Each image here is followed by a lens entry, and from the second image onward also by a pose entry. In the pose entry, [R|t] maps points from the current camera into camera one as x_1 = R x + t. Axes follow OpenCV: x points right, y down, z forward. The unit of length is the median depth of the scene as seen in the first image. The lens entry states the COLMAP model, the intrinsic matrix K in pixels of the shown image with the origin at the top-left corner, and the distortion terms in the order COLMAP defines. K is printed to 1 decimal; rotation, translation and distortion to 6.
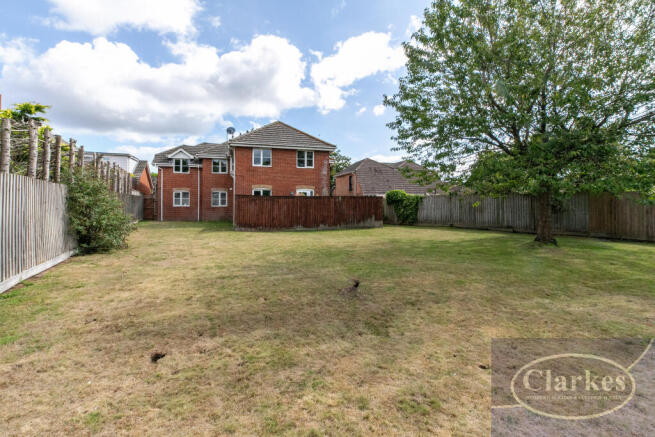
lens RADIAL K [[295.5, 0, 326.8], [0, 295.5, 204.8], [0, 0, 1]] dist [0.012091, 0.000002]
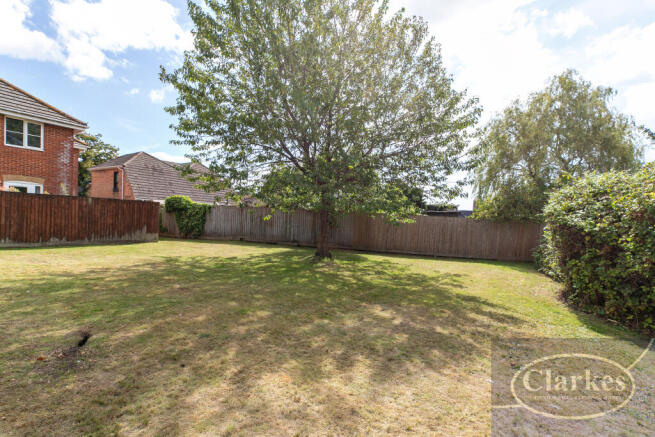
lens RADIAL K [[300.9, 0, 327.5], [0, 300.9, 218.5], [0, 0, 1]] dist [-0.000306, 0.000023]
pose [[0.787560, 0.041774, 0.614820, 0.073056], [-0.048800, 0.998794, -0.005353, -0.004177], [-0.614303, -0.025787, 0.788649, 0.136045]]
